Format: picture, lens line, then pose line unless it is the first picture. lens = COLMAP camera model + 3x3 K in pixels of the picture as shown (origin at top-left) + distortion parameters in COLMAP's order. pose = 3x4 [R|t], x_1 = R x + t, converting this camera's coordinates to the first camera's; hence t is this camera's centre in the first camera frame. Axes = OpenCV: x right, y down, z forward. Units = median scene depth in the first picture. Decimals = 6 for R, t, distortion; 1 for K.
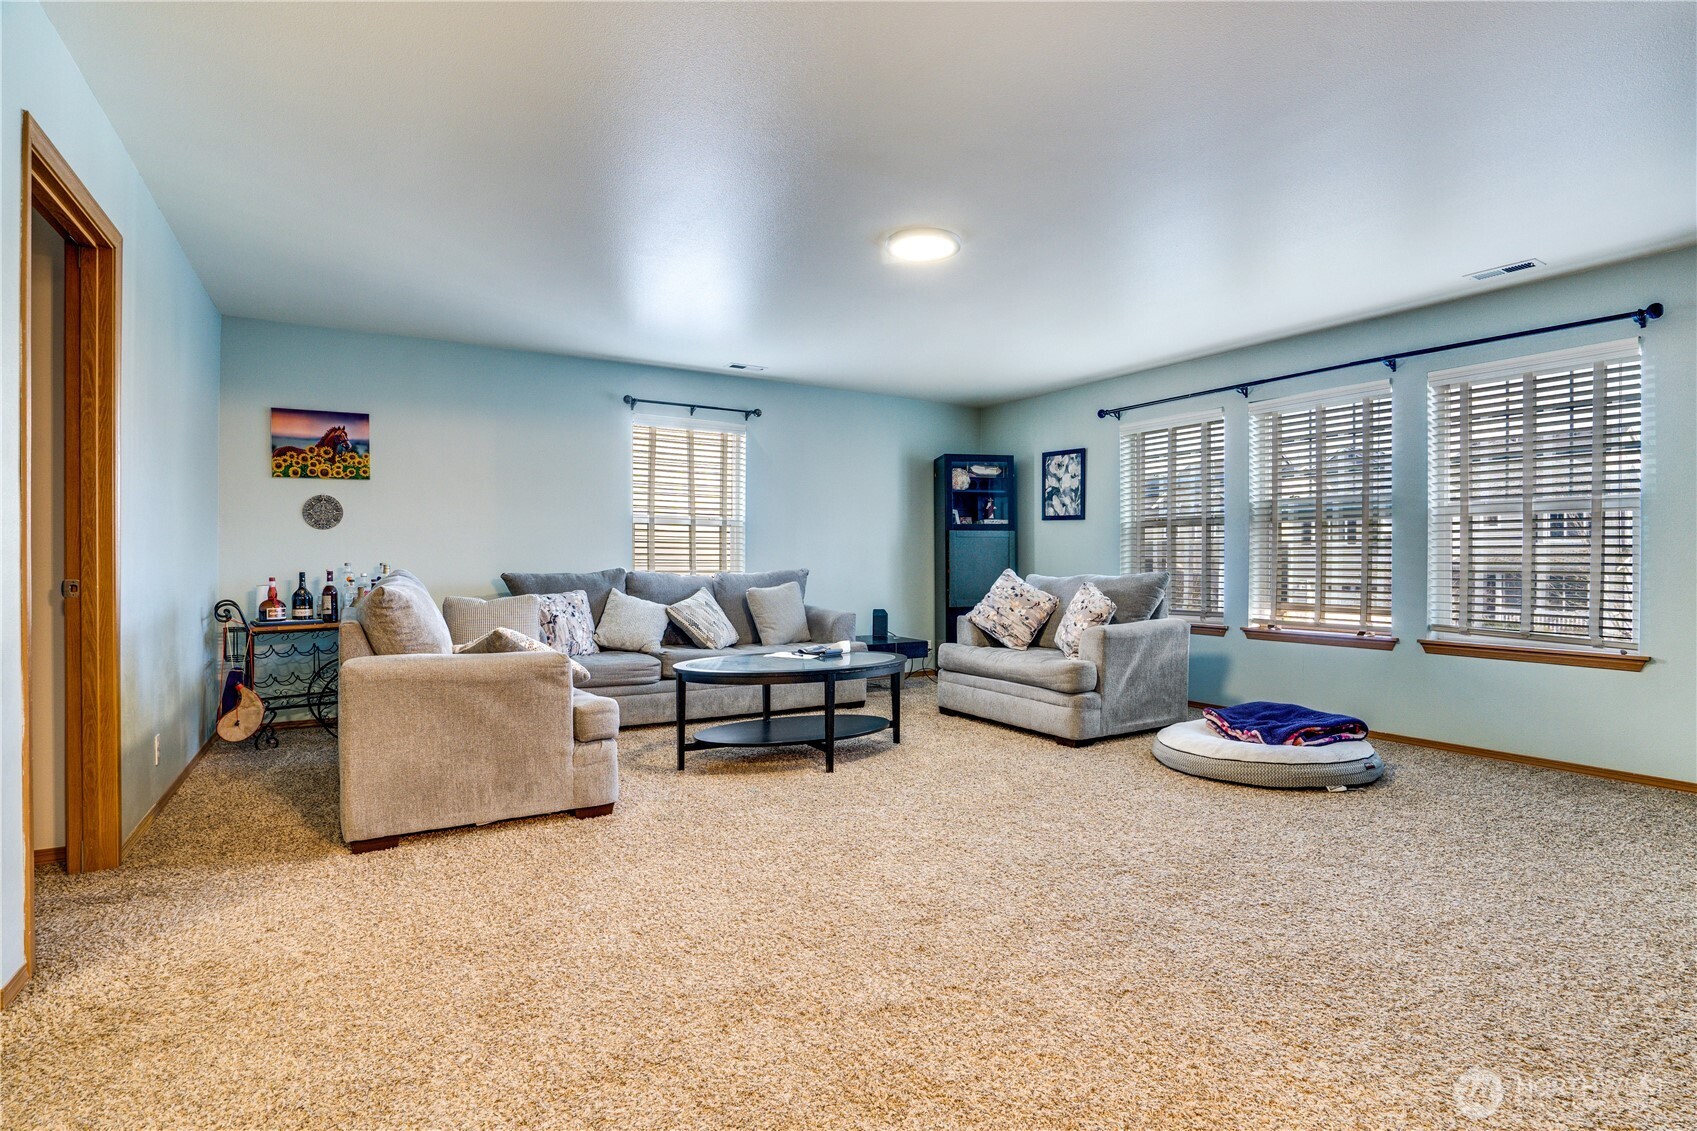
lens RADIAL K [[806.3, 0, 848.5], [0, 806.3, 565.5], [0, 0, 1]] dist [-0.072042, 0.034238]
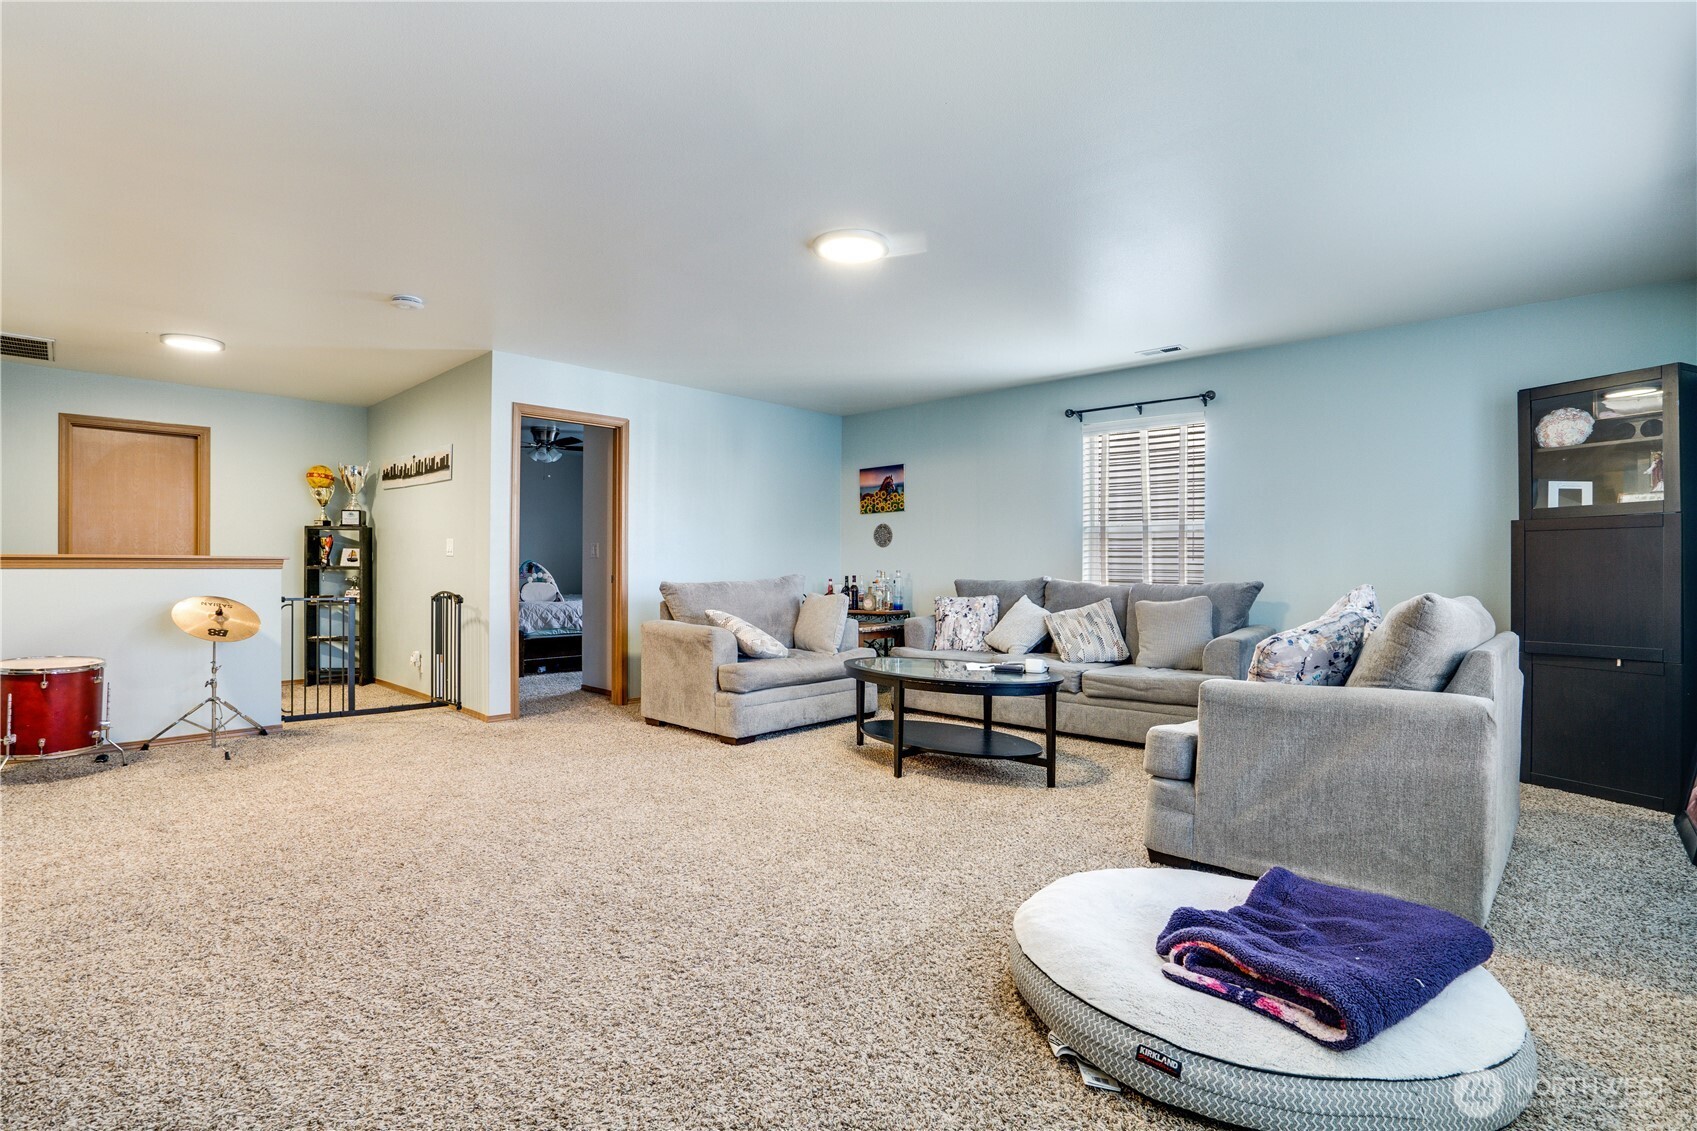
lens RADIAL K [[806.3, 0, 848.5], [0, 806.3, 565.5], [0, 0, 1]] dist [-0.072042, 0.034238]
pose [[0.267189, -0.001309, -0.963643, 0.760218], [-0.011628, 0.999922, -0.004582, -0.004326], [0.963574, 0.012430, 0.267153, 0.537471]]
